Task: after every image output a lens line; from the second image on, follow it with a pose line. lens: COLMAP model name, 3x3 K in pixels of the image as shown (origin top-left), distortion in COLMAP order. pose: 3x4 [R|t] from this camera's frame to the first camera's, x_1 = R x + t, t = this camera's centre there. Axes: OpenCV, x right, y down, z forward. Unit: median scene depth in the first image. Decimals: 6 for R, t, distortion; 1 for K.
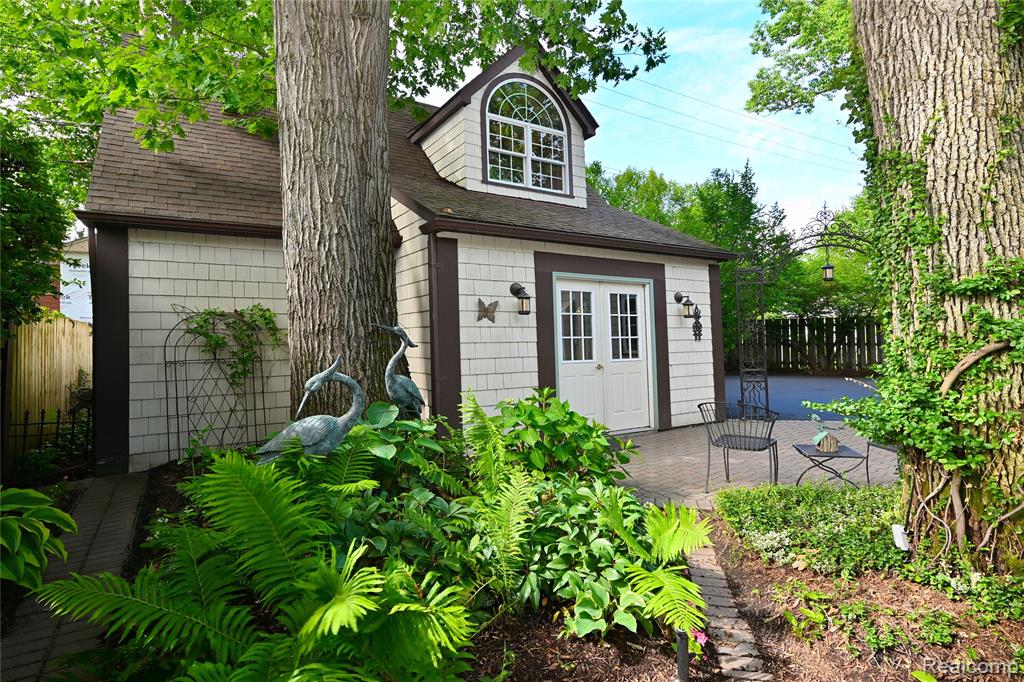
lens RADIAL K [[483.5, 0, 527.2], [0, 483.5, 322.8], [0, 0, 1]] dist [-0.008618, 0.000351]
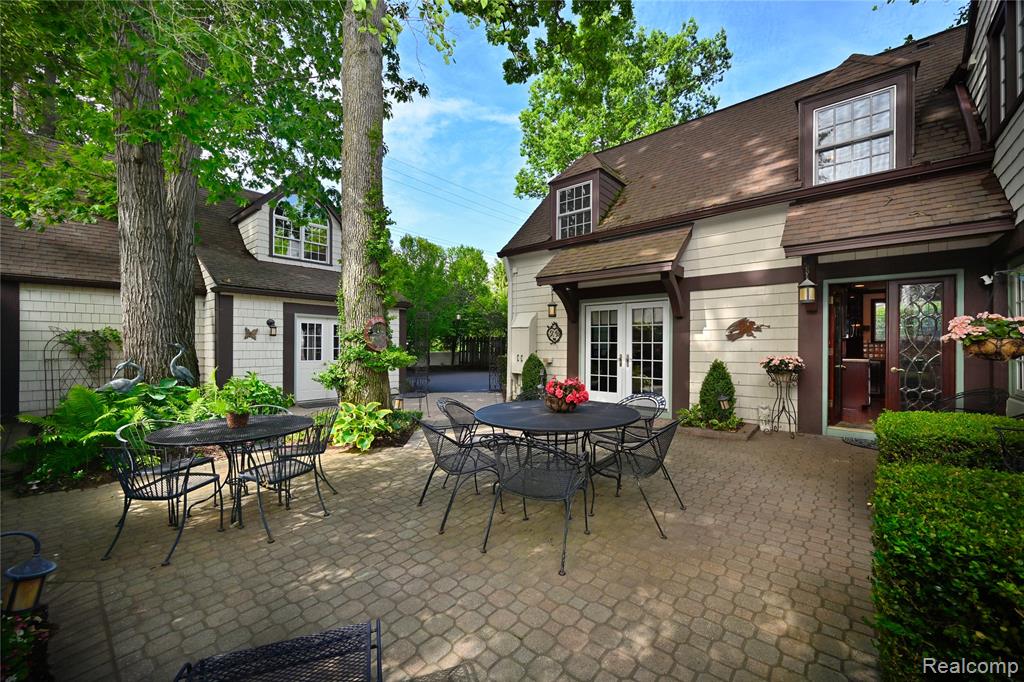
lens RADIAL K [[400.2, 0, 501.3], [0, 400.2, 335.9], [0, 0, 1]] dist [-0.011897, 0.000107]
pose [[0.972236, 0.019559, 0.233184, 0.513944], [-0.022312, 0.999709, 0.009171, -0.052758], [-0.232937, -0.014119, 0.972389, -0.759491]]
